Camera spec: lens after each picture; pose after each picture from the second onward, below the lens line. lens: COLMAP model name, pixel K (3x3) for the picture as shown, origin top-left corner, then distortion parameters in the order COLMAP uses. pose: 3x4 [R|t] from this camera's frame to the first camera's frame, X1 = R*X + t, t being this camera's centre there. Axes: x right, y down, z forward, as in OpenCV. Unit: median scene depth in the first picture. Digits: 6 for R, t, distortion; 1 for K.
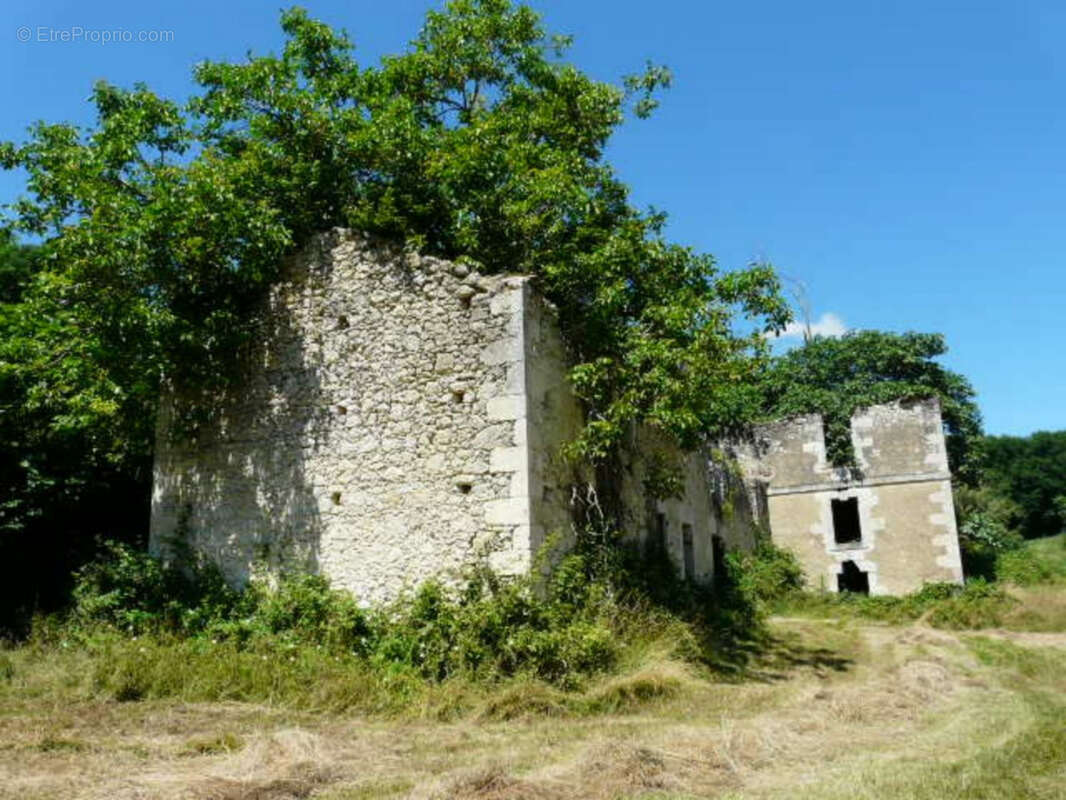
lens RADIAL K [[885.4, 0, 533.9], [0, 885.4, 406.6], [0, 0, 1]] dist [-0.065560, 0.071402]
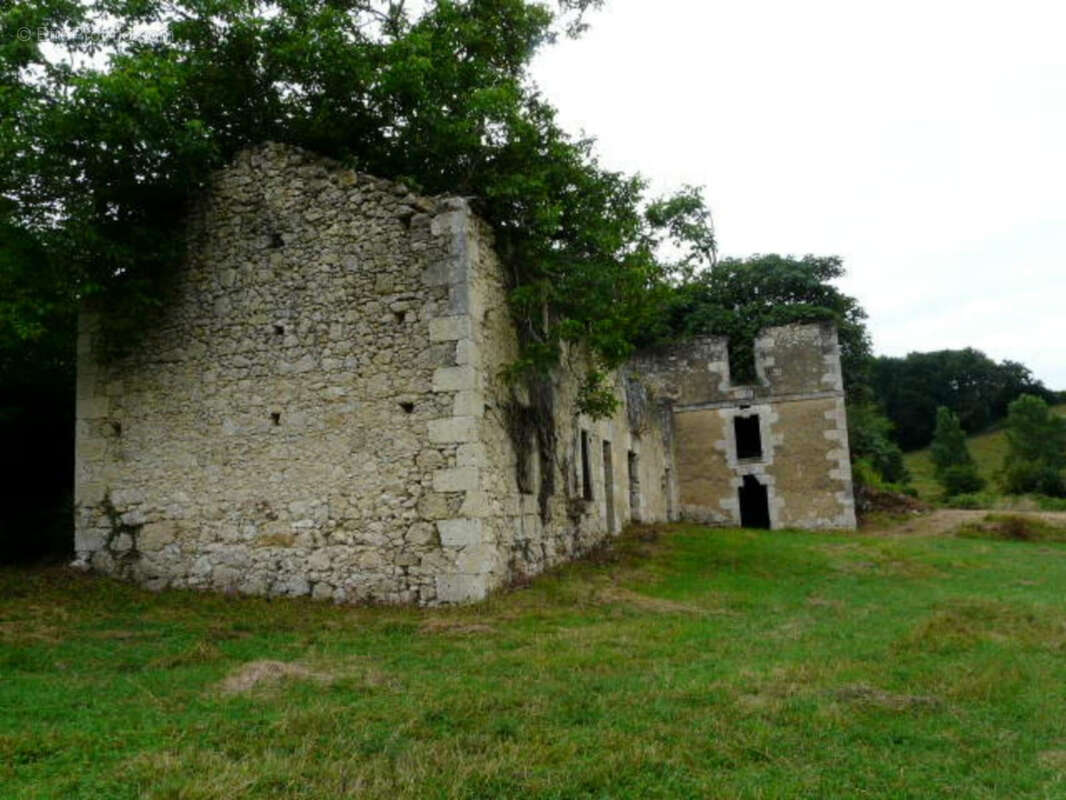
lens RADIAL K [[885.4, 0, 538.3], [0, 885.4, 402.9], [0, 0, 1]] dist [-0.065560, 0.071402]
pose [[0.992626, -0.005224, 0.121106, -0.048261], [-0.005381, 0.996187, 0.087077, -0.002074], [-0.121099, -0.087087, 0.988813, -0.020759]]
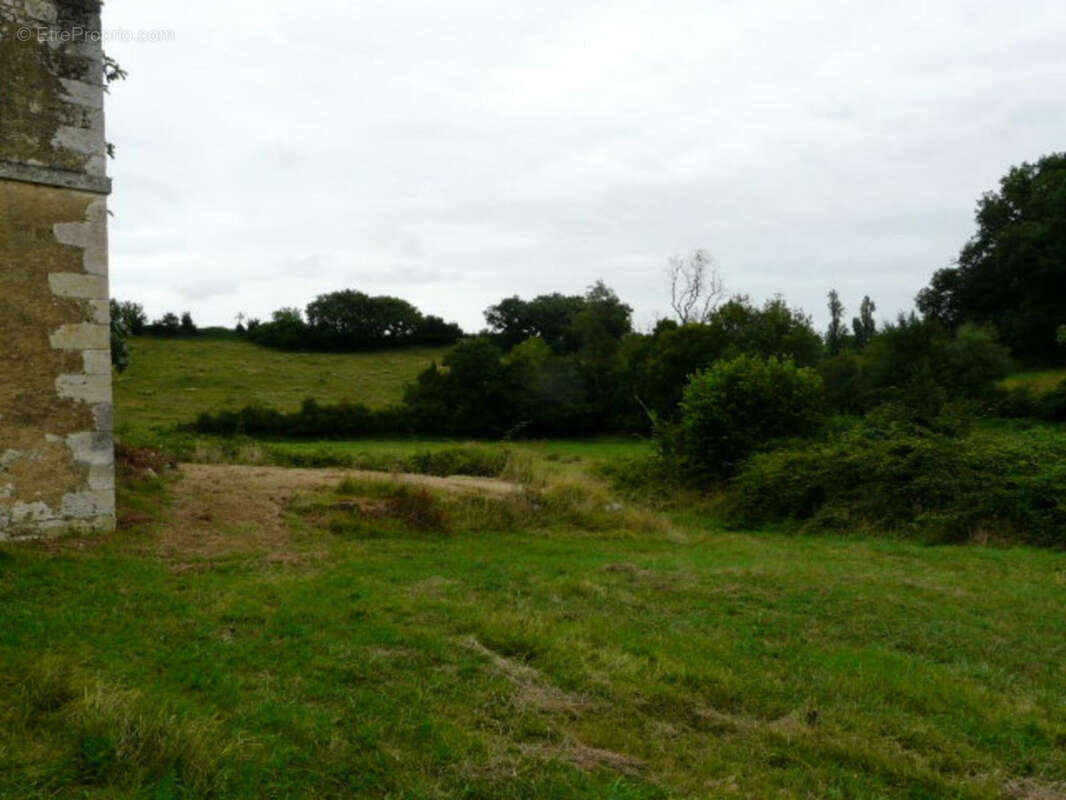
lens RADIAL K [[885.4, 0, 534.7], [0, 885.4, 400.4], [0, 0, 1]] dist [-0.065560, 0.071402]
pose [[0.354571, 0.032657, 0.934459, 0.357832], [-0.192042, 0.980627, 0.038598, 0.281484], [-0.915095, -0.193140, 0.353974, 1.464256]]
